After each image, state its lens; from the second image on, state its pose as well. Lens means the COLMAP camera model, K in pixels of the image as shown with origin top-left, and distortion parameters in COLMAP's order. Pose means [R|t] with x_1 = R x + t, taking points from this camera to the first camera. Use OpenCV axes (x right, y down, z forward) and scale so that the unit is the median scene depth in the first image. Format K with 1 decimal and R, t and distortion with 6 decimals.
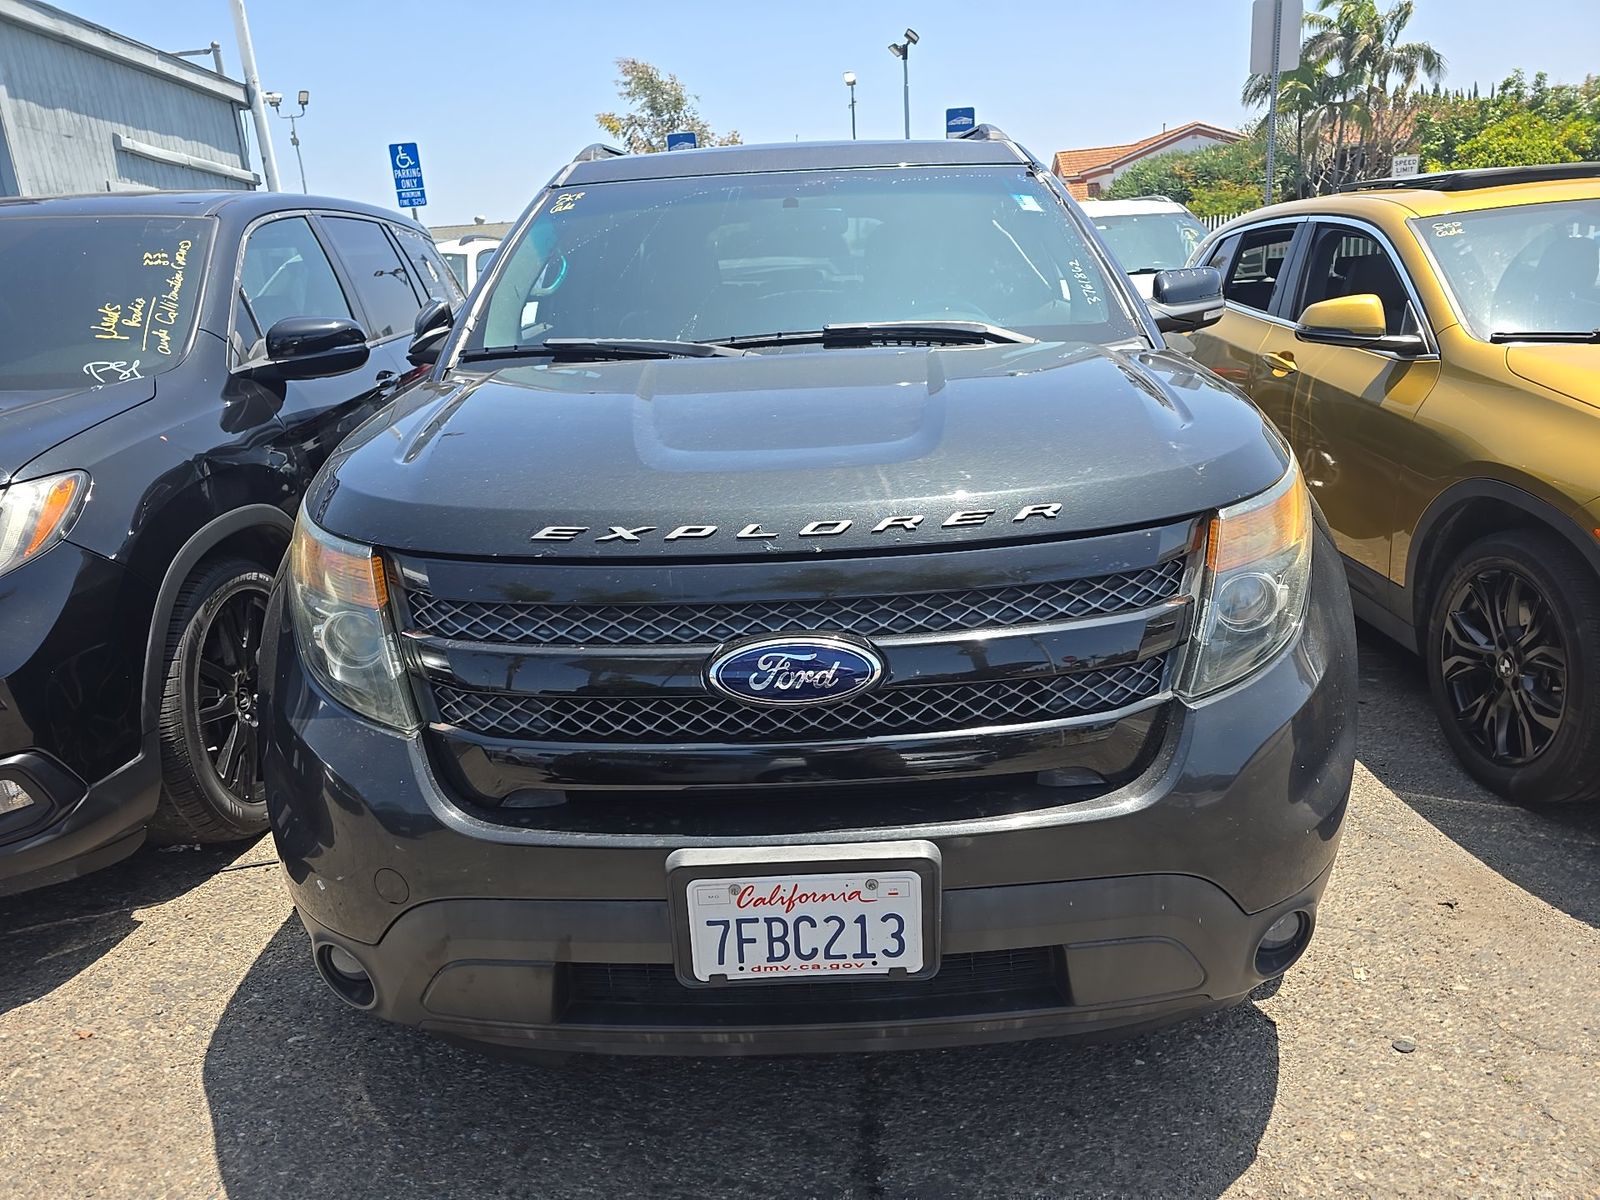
lens RADIAL K [[1107.7, 0, 800.0], [0, 1107.7, 600.0], [0, 0, 1]] dist [0.059124, -0.045966]
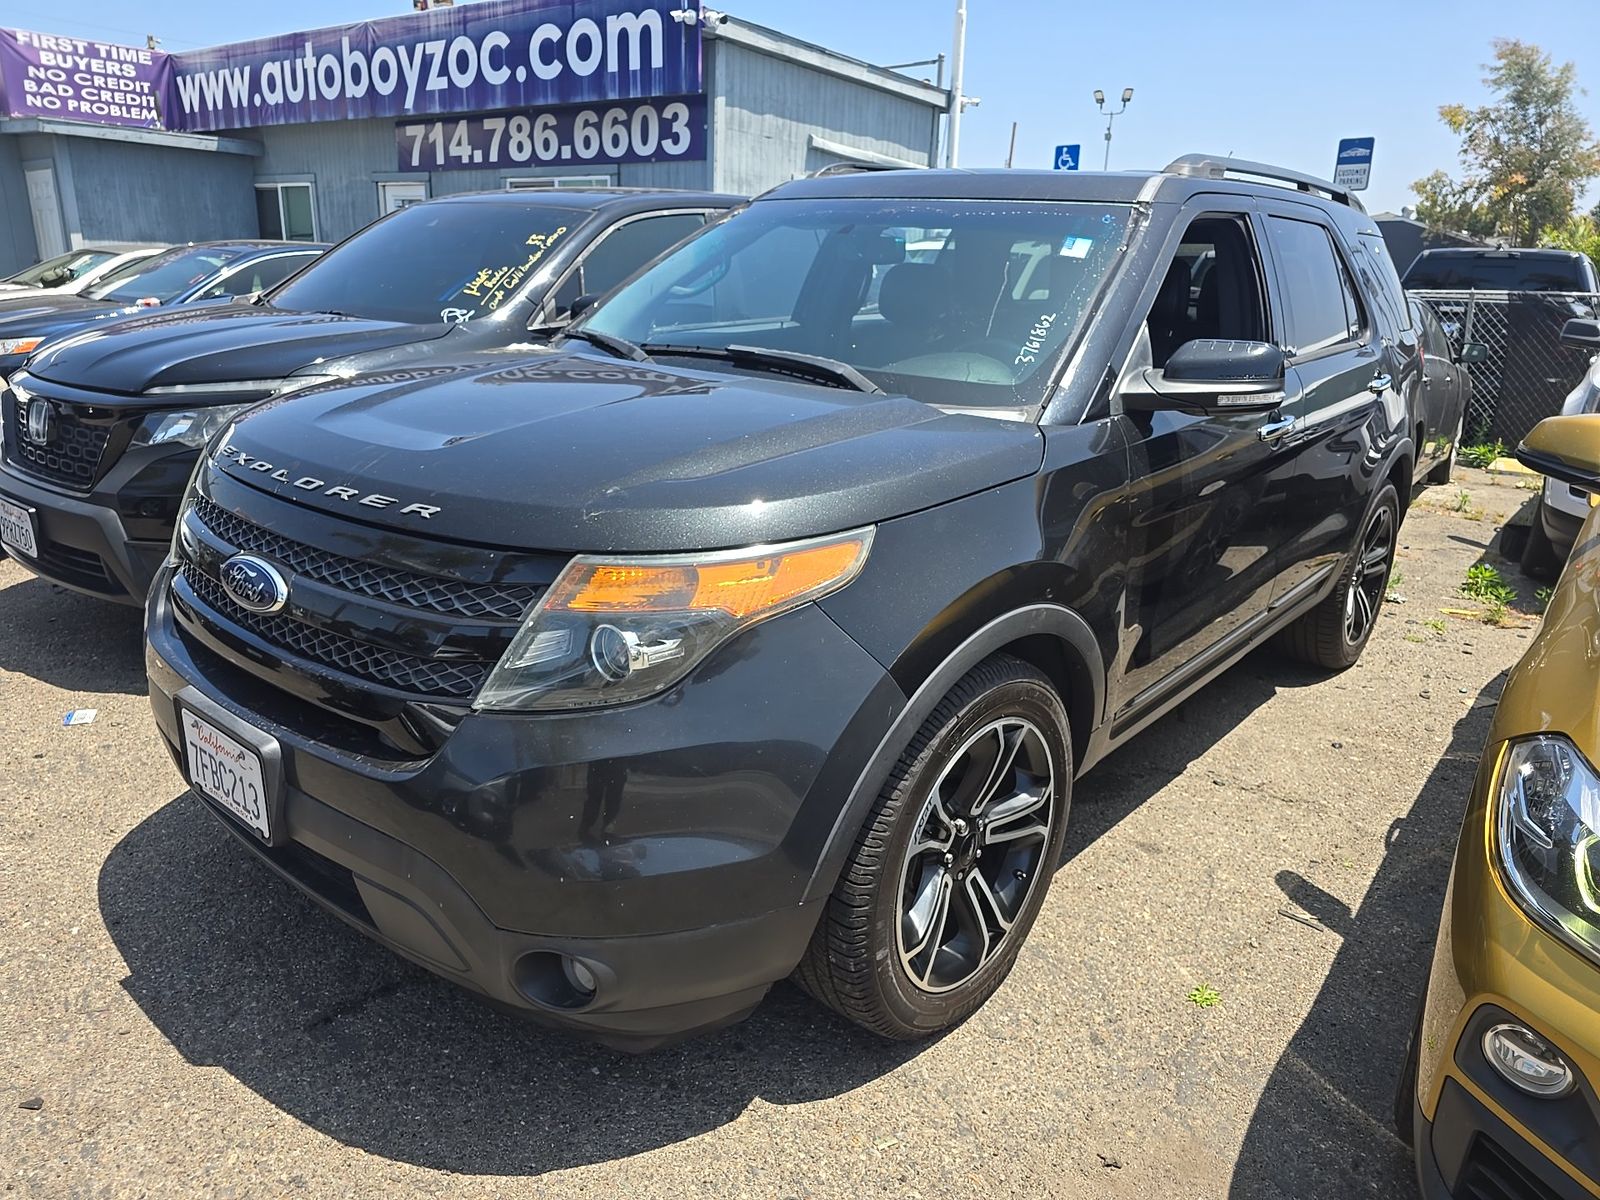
lens RADIAL K [[1119.8, 0, 800.0], [0, 1119.8, 600.0], [0, 0, 1]] dist [0.036117, -0.000443]
pose [[0.762118, 0.264572, -0.590913, 0.243352], [-0.262450, 0.960588, 0.091600, -0.039691], [0.591858, 0.085275, 0.801518, 0.059993]]
